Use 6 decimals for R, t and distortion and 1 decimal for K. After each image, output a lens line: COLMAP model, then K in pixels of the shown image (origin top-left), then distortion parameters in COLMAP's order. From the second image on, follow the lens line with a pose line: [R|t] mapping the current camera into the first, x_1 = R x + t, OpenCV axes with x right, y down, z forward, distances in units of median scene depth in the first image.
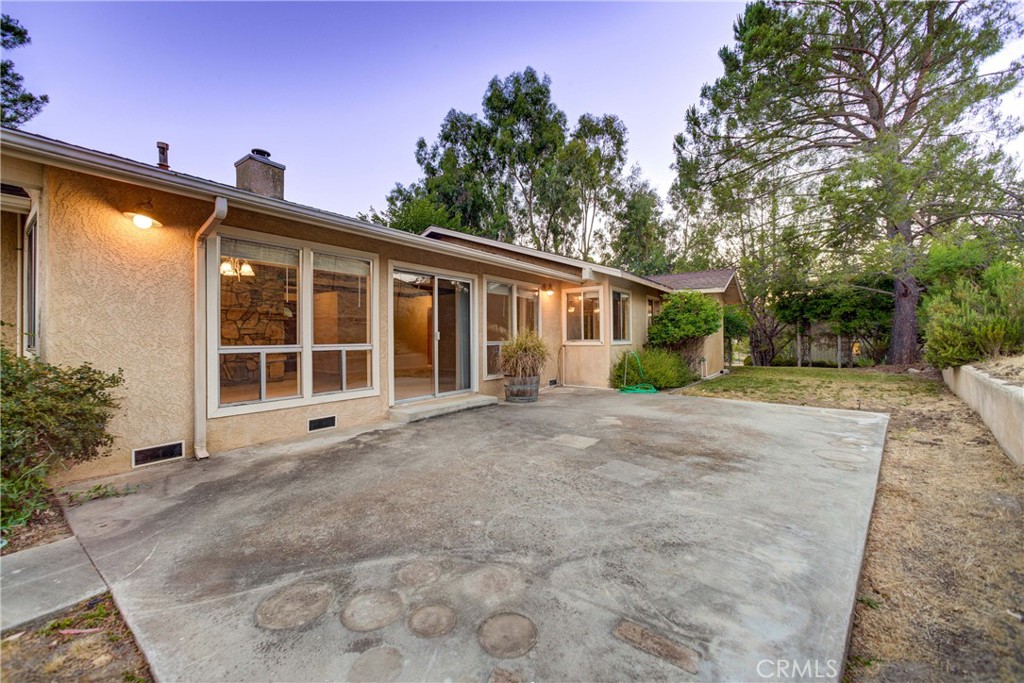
lens RADIAL K [[403.0, 0, 505.5], [0, 403.0, 335.8], [0, 0, 1]] dist [-0.022032, 0.009956]
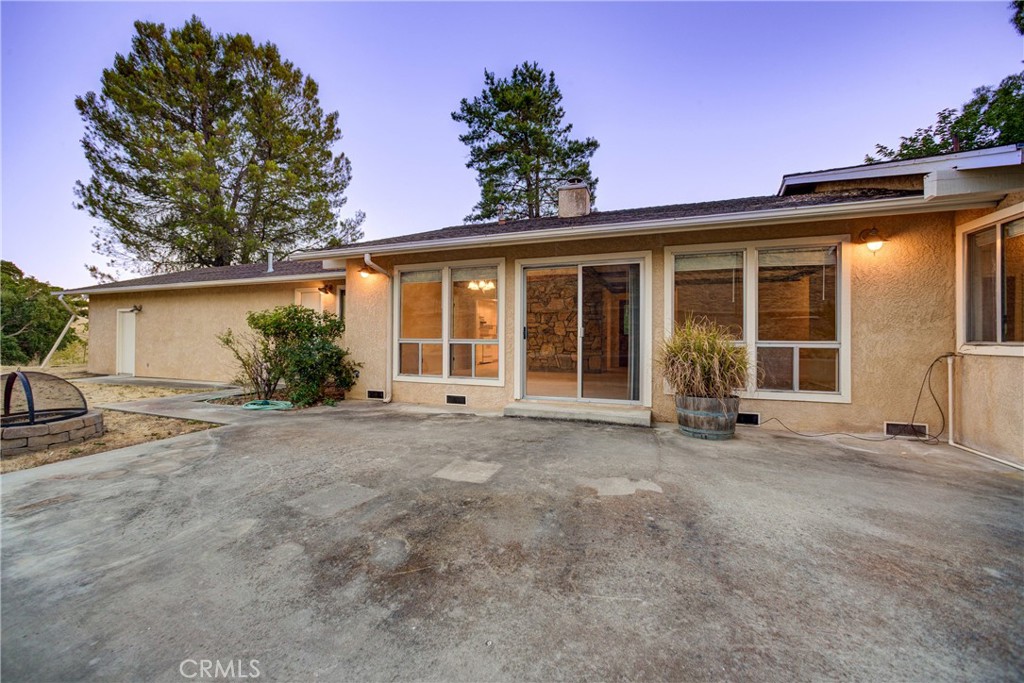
lens RADIAL K [[403.0, 0, 505.5], [0, 403.0, 335.8], [0, 0, 1]] dist [-0.022032, 0.009956]
pose [[0.273297, 0.005501, -0.961914, 1.119738], [-0.000367, 0.999984, 0.005615, 0.005270], [0.961930, -0.001181, 0.273295, 1.059871]]
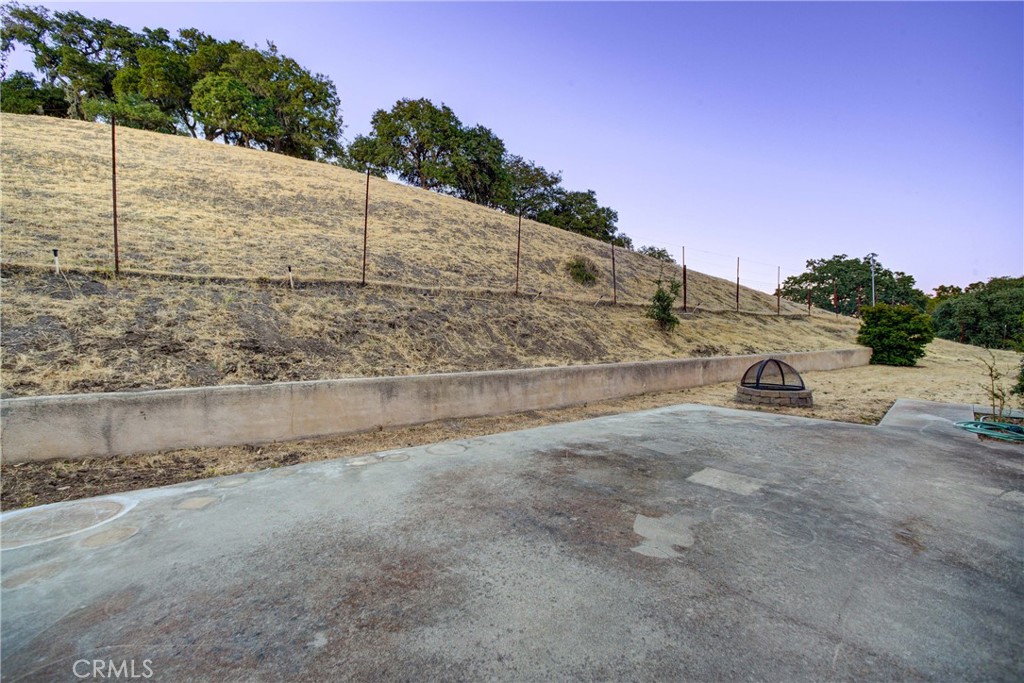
lens RADIAL K [[403.0, 0, 505.5], [0, 403.0, 335.8], [0, 0, 1]] dist [-0.022032, 0.009956]
pose [[-0.978500, 0.001024, 0.206242, 0.504178], [0.001947, 0.999989, 0.004275, -0.006838], [-0.206235, 0.004585, -0.978492, 2.204437]]
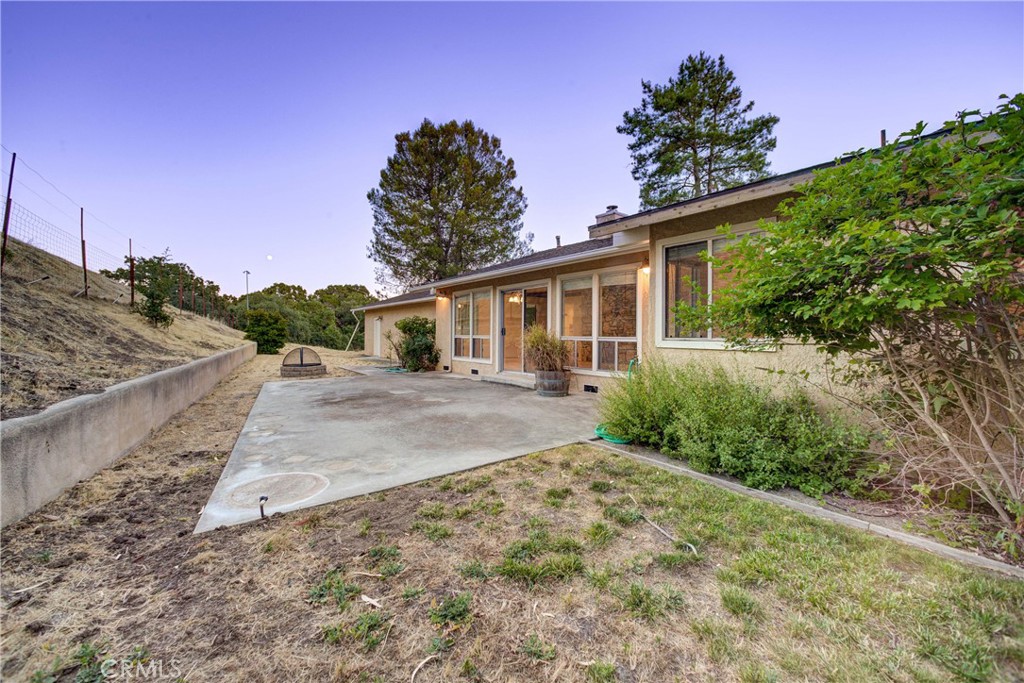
lens RADIAL K [[403.0, 0, 505.5], [0, 403.0, 335.8], [0, 0, 1]] dist [-0.022032, 0.009956]
pose [[-0.283525, 0.010288, -0.958910, 2.097666], [0.001972, 0.999947, 0.010145, 0.002836], [0.958963, 0.000985, -0.283530, 2.360060]]
